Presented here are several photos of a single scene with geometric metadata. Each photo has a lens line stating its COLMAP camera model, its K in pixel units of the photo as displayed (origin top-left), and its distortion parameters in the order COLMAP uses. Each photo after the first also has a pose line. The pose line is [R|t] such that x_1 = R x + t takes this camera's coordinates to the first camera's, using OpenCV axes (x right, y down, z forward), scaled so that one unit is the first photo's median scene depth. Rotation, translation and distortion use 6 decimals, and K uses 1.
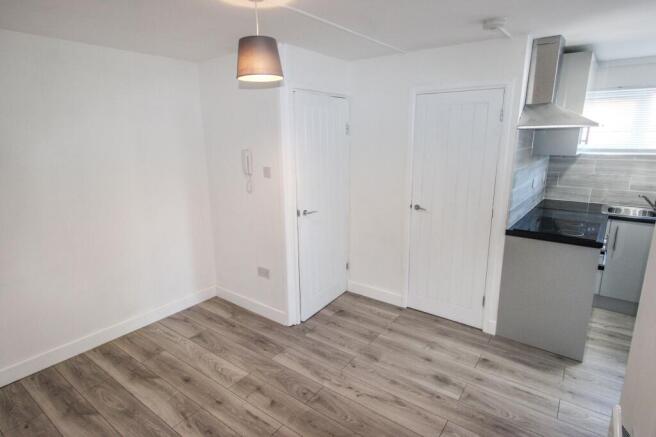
lens RADIAL K [[354.5, 0, 328.0], [0, 354.5, 218.5], [0, 0, 1]] dist [-0.000051, -0.000785]
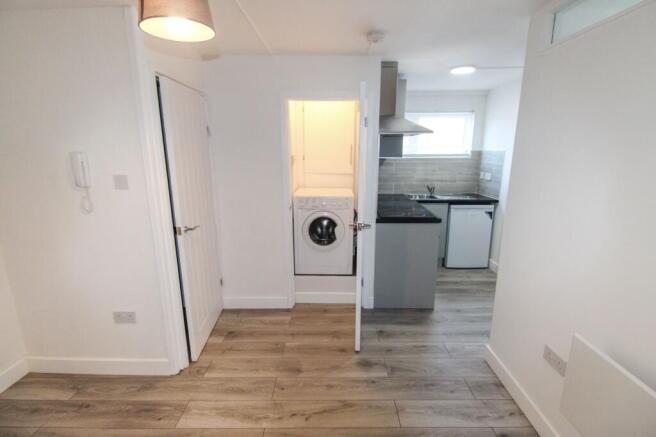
lens RADIAL K [[302.5, 0, 330.6], [0, 302.5, 217.5], [0, 0, 1]] dist [-0.012551, -0.001464]
pose [[0.797831, -0.120171, 0.590784, -0.198776], [0.130528, 0.991121, 0.025330, -0.016946], [-0.588582, 0.056905, 0.806432, 0.243151]]
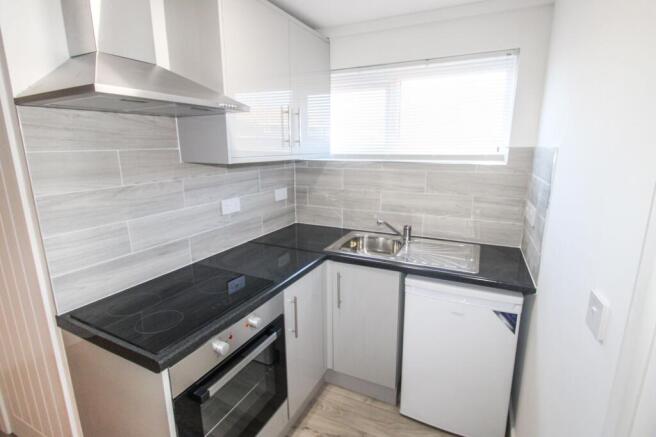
lens RADIAL K [[323.1, 0, 328.0], [0, 323.1, 218.5], [0, 0, 1]] dist [-0.001339, -0.000438]
pose [[0.978003, -0.036811, 0.205318, 0.691127], [0.038187, 0.999267, -0.002744, -0.076962], [-0.205067, 0.010524, 0.978691, 0.428101]]
